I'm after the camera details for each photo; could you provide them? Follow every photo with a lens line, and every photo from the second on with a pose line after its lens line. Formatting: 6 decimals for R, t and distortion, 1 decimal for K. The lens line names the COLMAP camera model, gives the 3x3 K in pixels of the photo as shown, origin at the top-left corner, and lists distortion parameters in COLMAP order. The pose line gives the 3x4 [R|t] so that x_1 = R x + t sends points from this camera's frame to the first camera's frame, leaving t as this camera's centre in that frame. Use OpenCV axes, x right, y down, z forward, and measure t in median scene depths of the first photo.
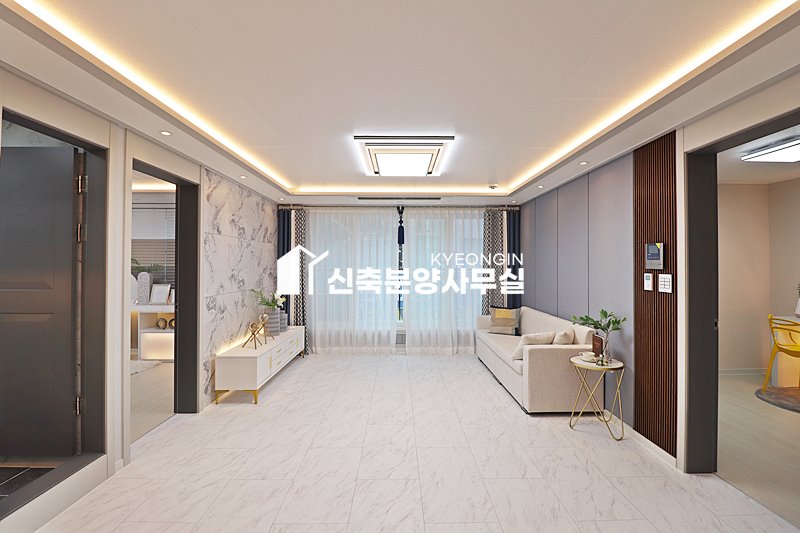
lens RADIAL K [[369.1, 0, 402.1], [0, 369.1, 260.2], [0, 0, 1]] dist [-0.004121, -0.010664]
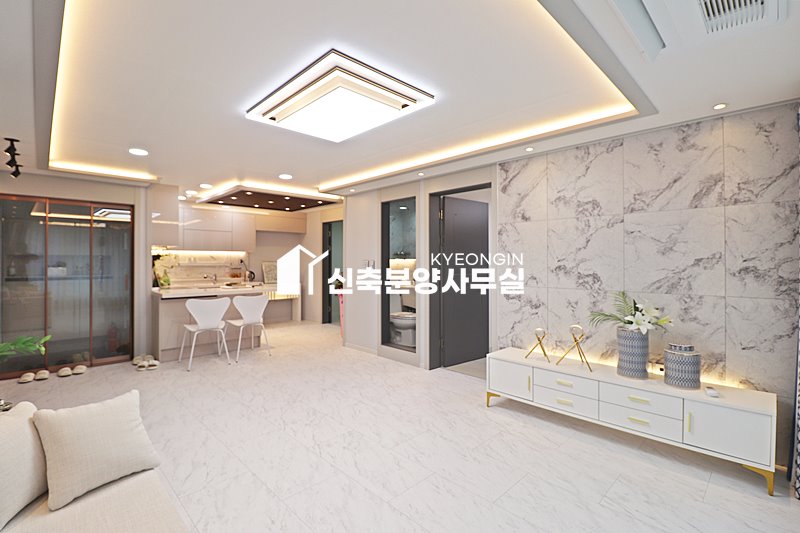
lens RADIAL K [[369.1, 0, 400.6], [0, 369.1, 262.0], [0, 0, 1]] dist [-0.004121, -0.010664]
pose [[-0.721082, -0.000050, -0.692849, 0.391930], [0.009209, 0.999911, -0.009656, 0.039865], [0.692788, -0.013343, -0.721018, 1.521644]]
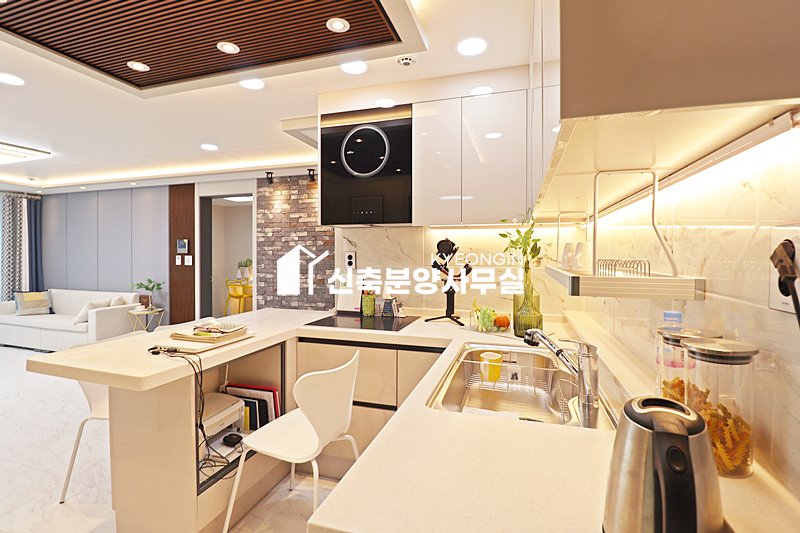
lens RADIAL K [[369.1, 0, 402.9], [0, 369.1, 258.3], [0, 0, 1]] dist [-0.004121, -0.010664]
pose [[0.302064, -0.011377, 0.953220, -0.573996], [-0.013008, 0.999786, 0.016055, 0.004069], [-0.953199, -0.017249, 0.301852, -0.482333]]
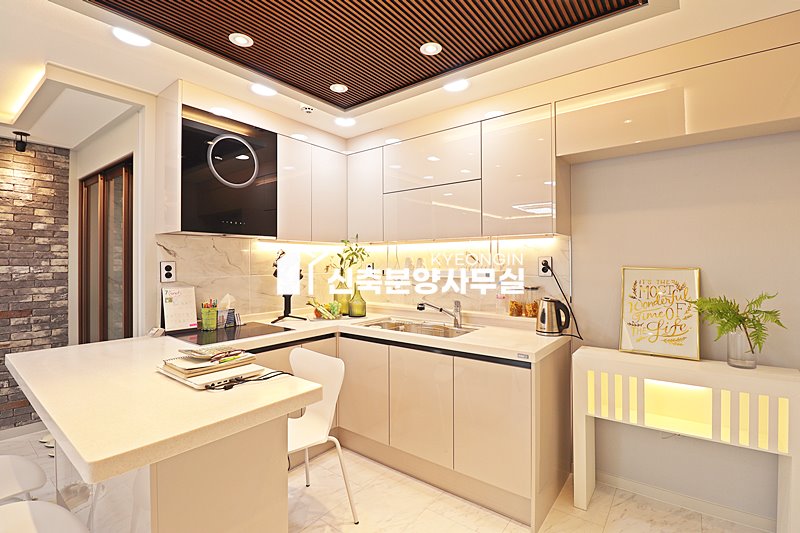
lens RADIAL K [[369.1, 0, 401.5], [0, 369.1, 260.8], [0, 0, 1]] dist [-0.004121, -0.010664]
pose [[-0.787192, 0.004151, 0.616694, -0.604623], [-0.007388, 0.999842, -0.016161, 0.009993], [-0.616664, -0.017278, -0.787037, 0.100952]]
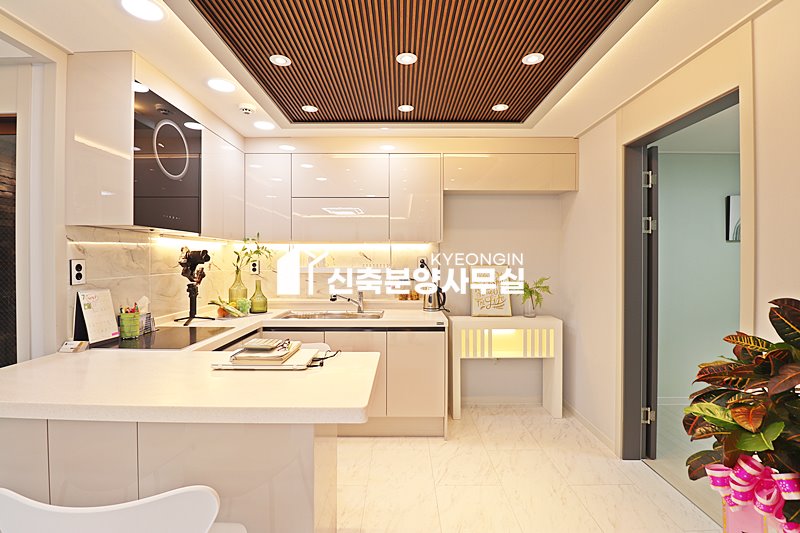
lens RADIAL K [[369.1, 0, 402.6], [0, 369.1, 262.0], [0, 0, 1]] dist [-0.004121, -0.010664]
pose [[-0.999936, -0.002907, 0.010951, -0.355921], [-0.002986, 0.999970, -0.007200, 0.010023], [-0.010929, -0.007232, -0.999914, 0.361015]]
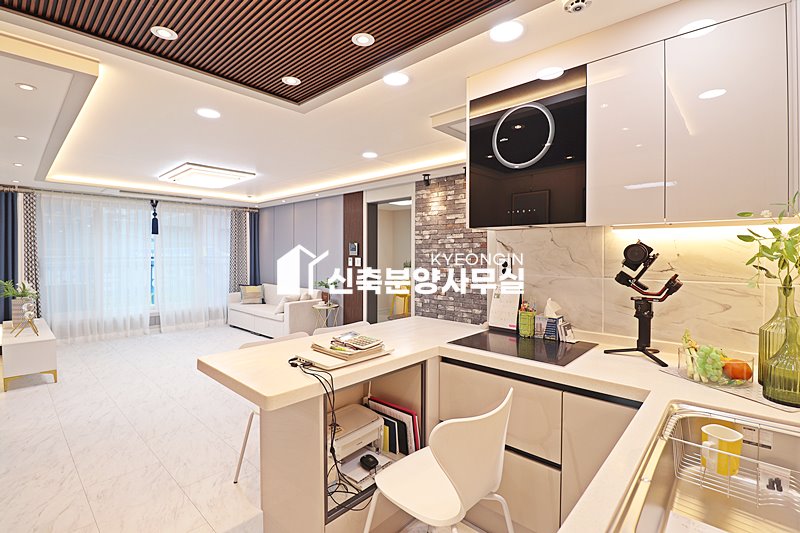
lens RADIAL K [[369.1, 0, 401.4], [0, 369.1, 259.0], [0, 0, 1]] dist [-0.004121, -0.010664]
pose [[0.682643, -0.012474, 0.730646, -0.481071], [-0.009101, 0.999632, 0.025569, -0.008432], [-0.730695, -0.024104, 0.682278, -0.458041]]
